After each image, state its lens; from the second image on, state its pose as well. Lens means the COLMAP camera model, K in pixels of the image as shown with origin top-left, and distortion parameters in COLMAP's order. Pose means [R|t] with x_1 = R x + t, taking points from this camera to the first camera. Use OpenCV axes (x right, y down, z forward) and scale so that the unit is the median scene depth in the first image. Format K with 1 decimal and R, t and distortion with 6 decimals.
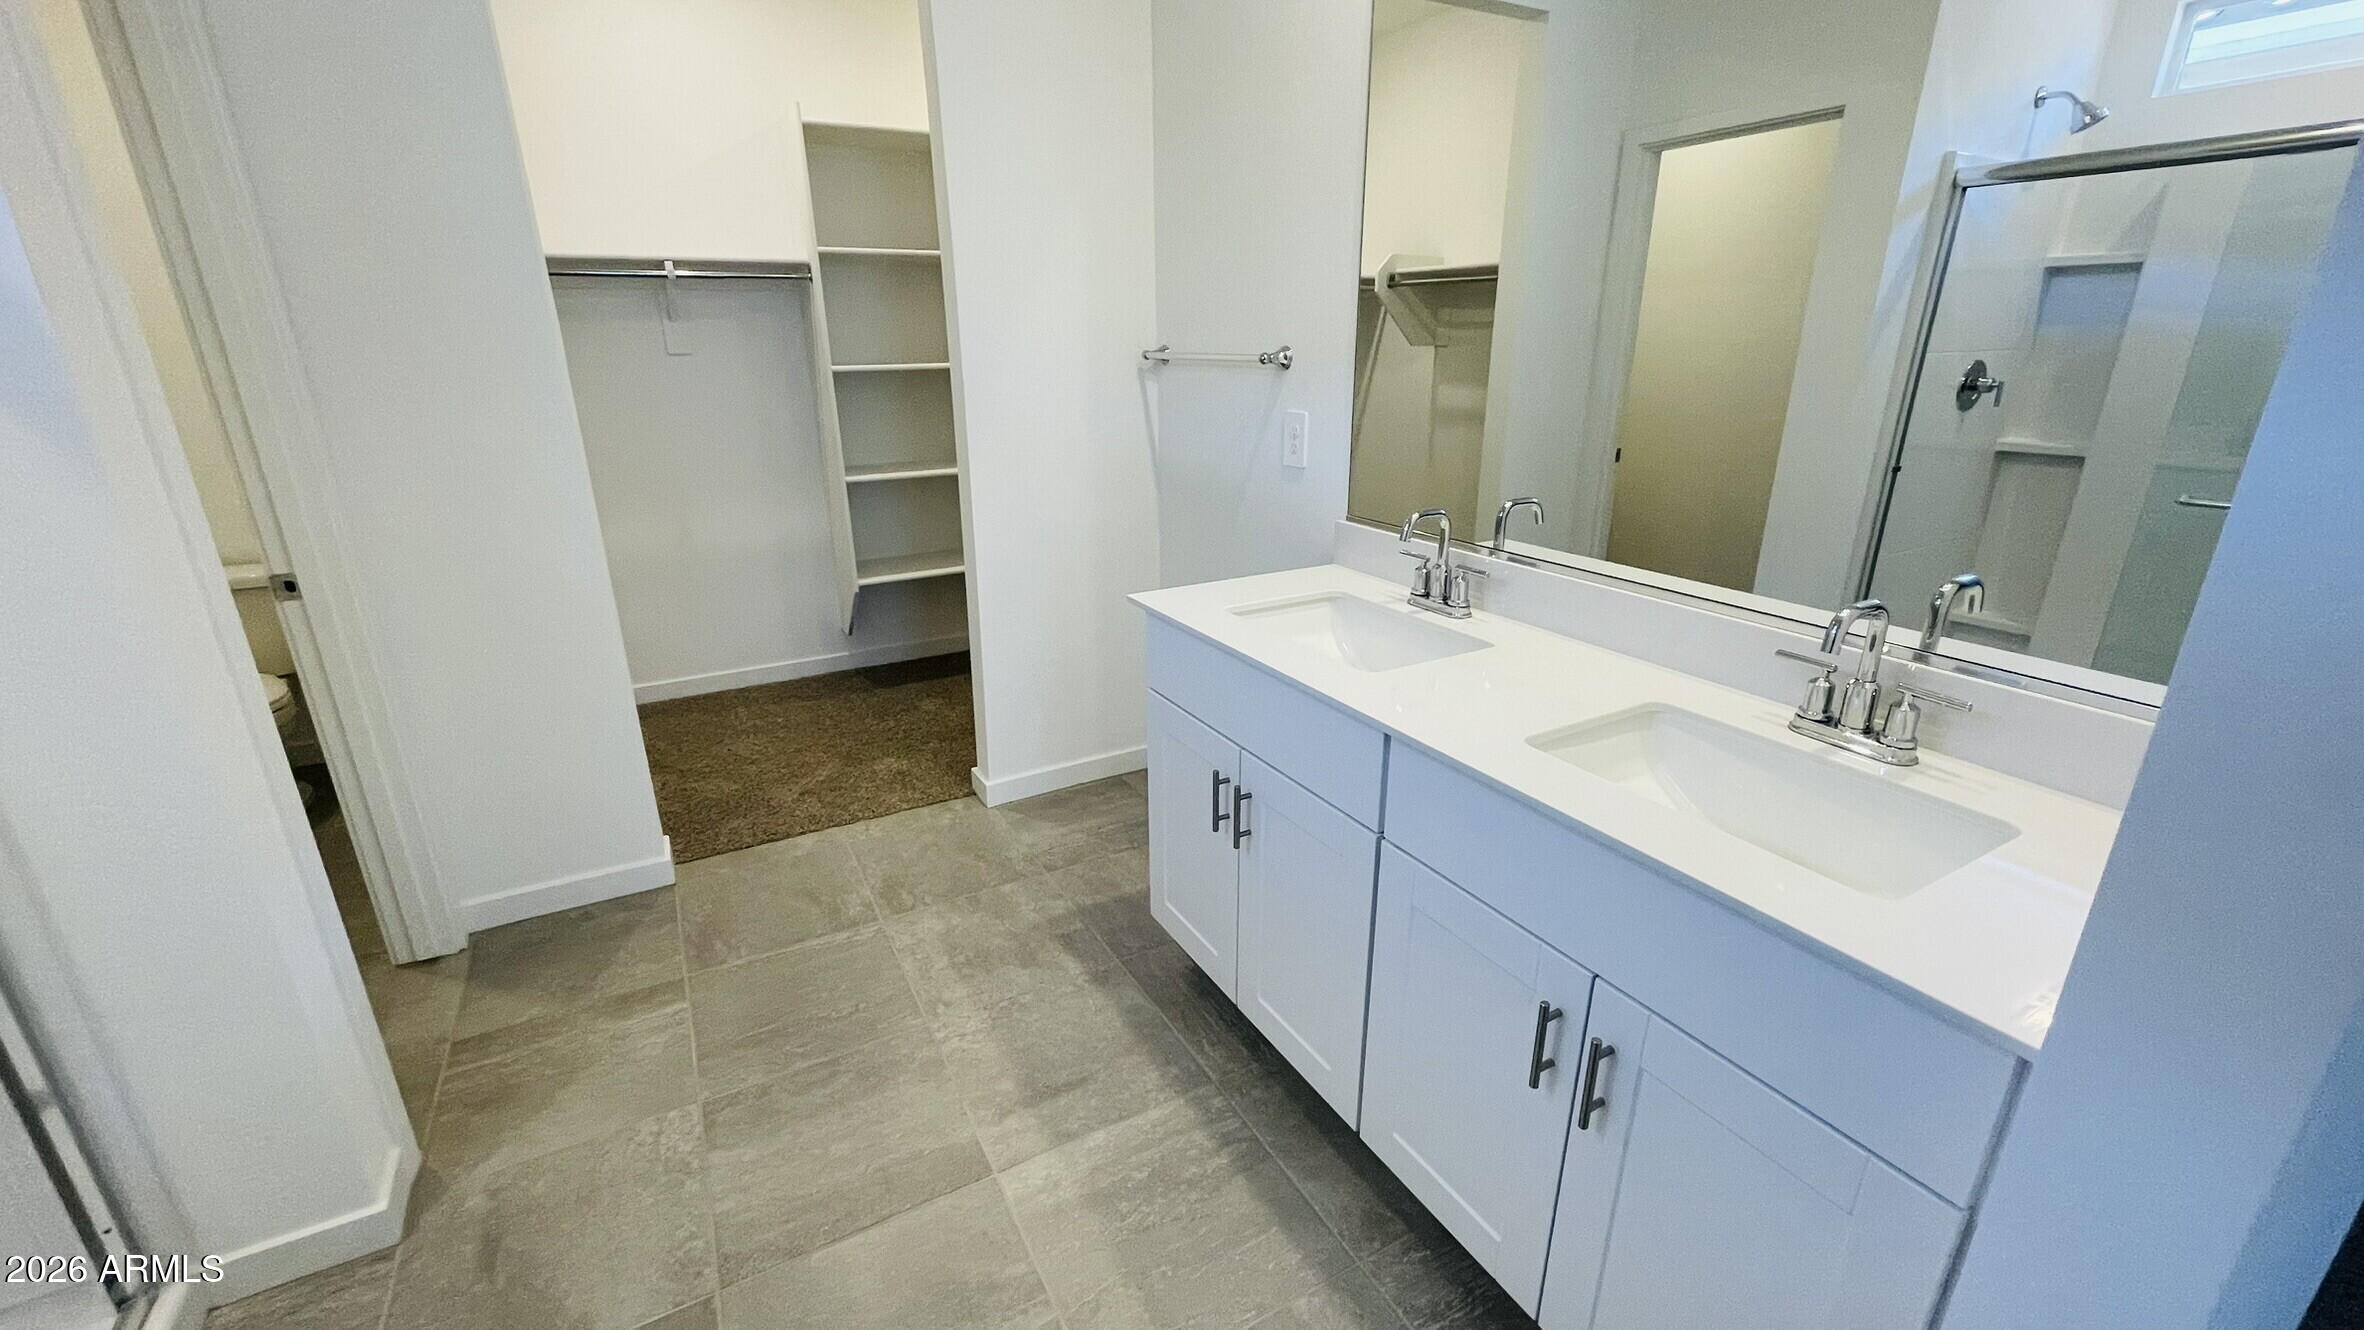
lens RADIAL K [[954.6, 0, 1182.0], [0, 954.6, 665.0], [0, 0, 1]] dist [0.000001, 0.000310]
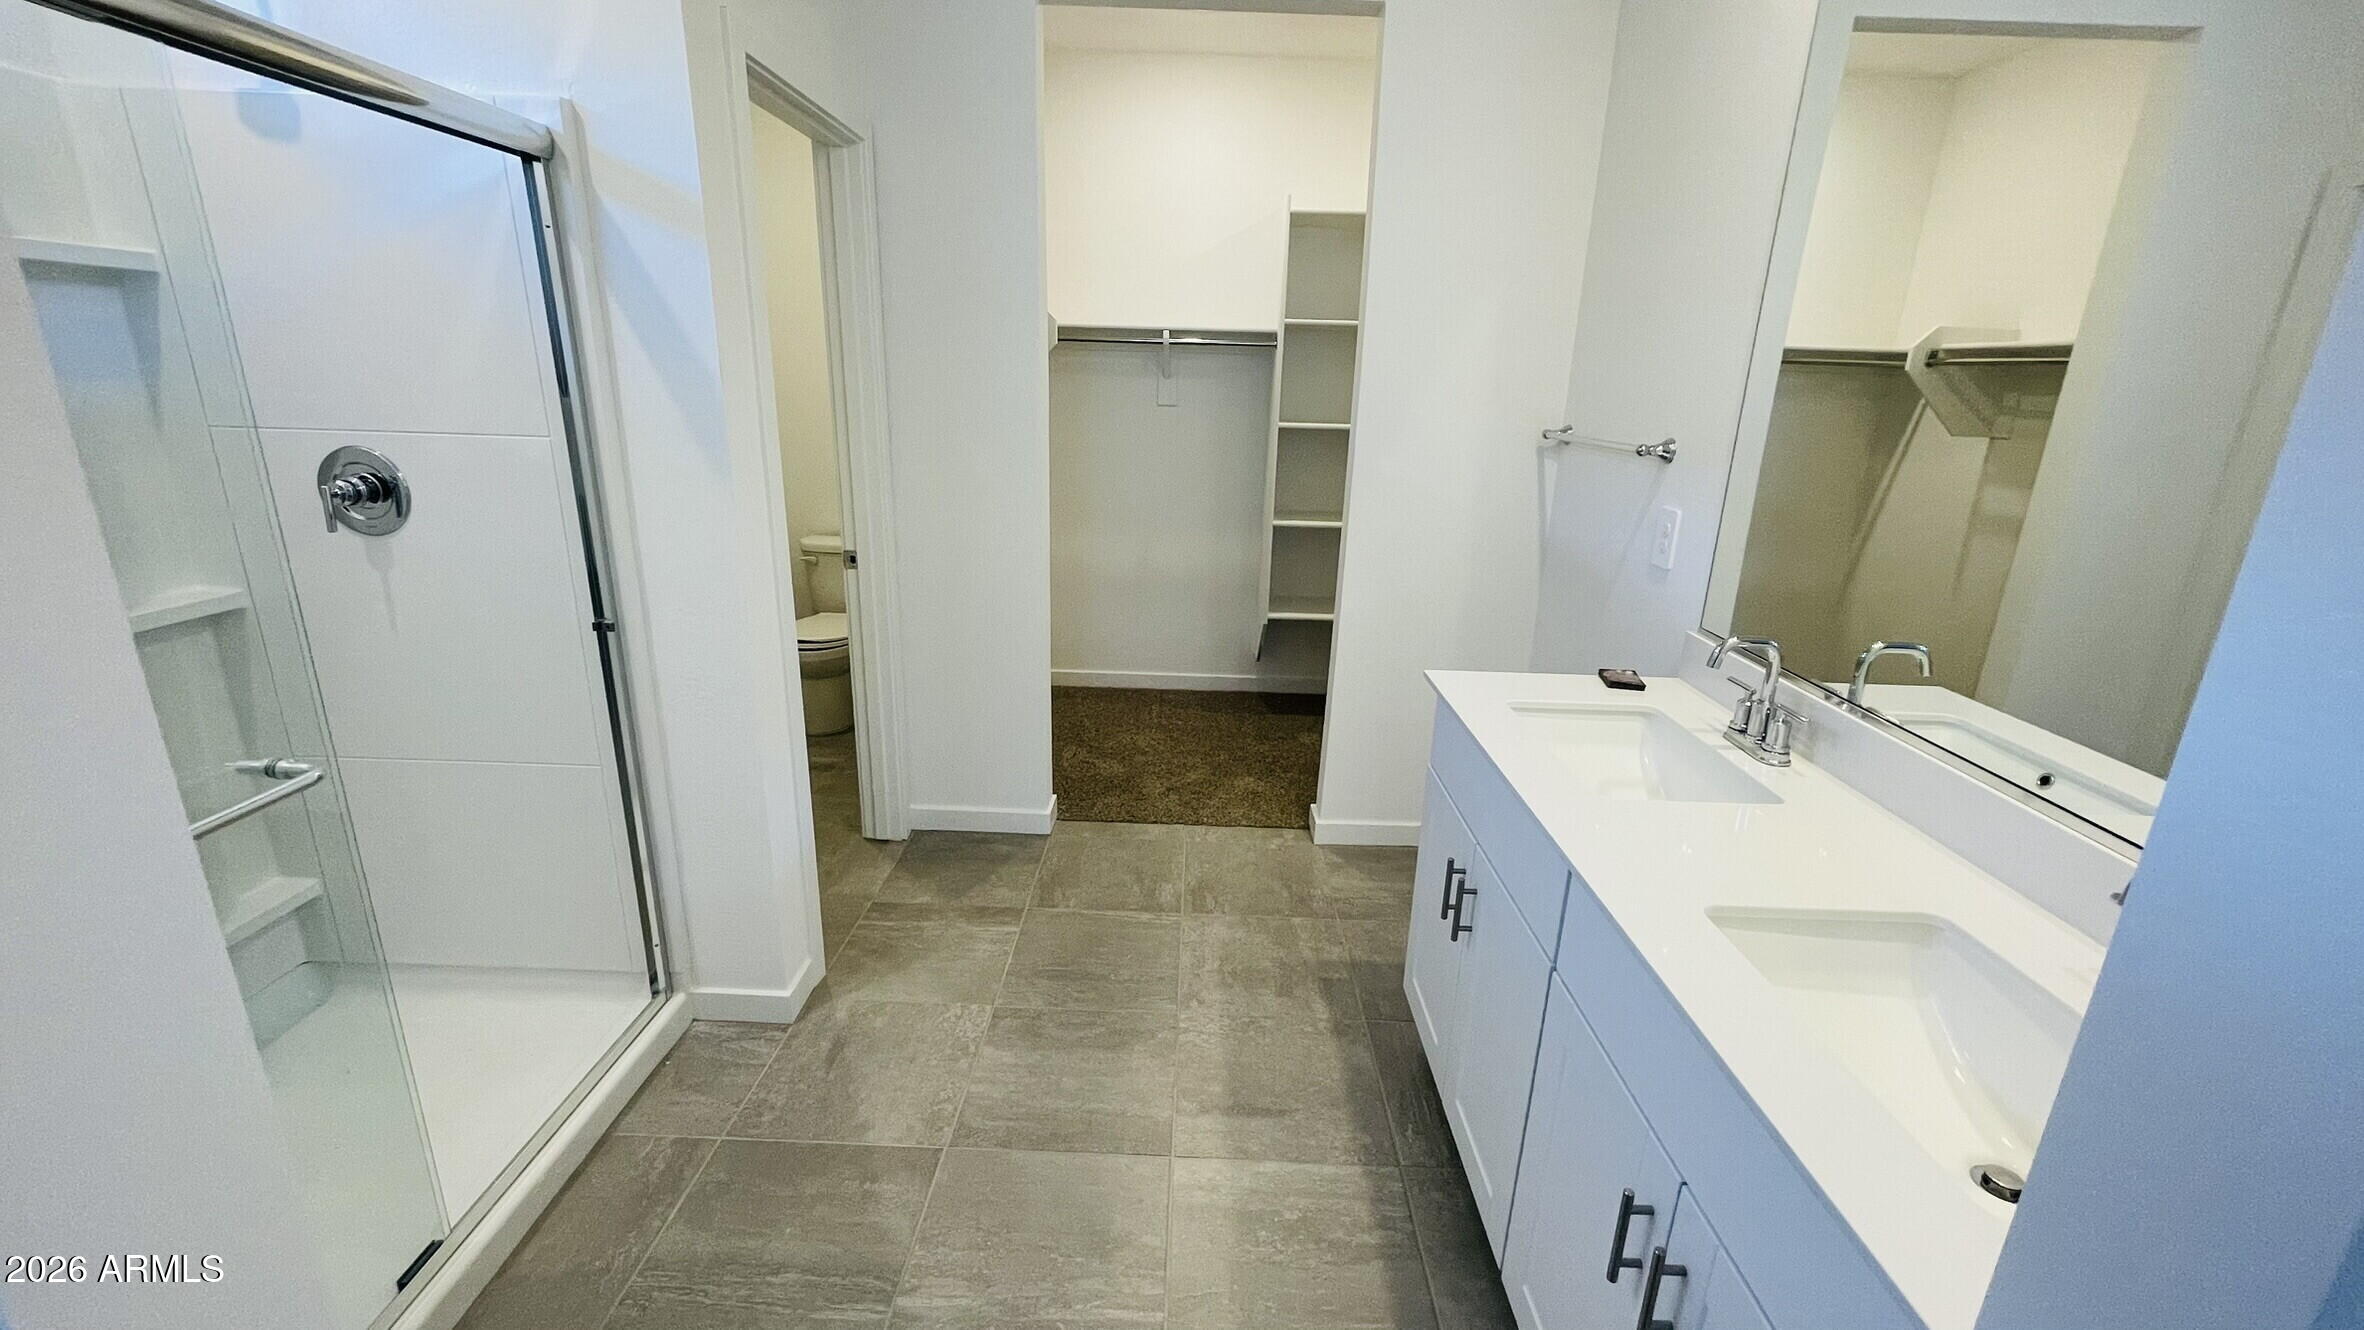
lens RADIAL K [[954.6, 0, 1182.0], [0, 954.6, 665.0], [0, 0, 1]] dist [0.000001, 0.000310]
pose [[0.862437, 0.178274, -0.473730, 0.178170], [-0.198968, 0.979984, 0.006561, -0.029598], [0.465418, 0.088599, 0.880645, -0.021612]]
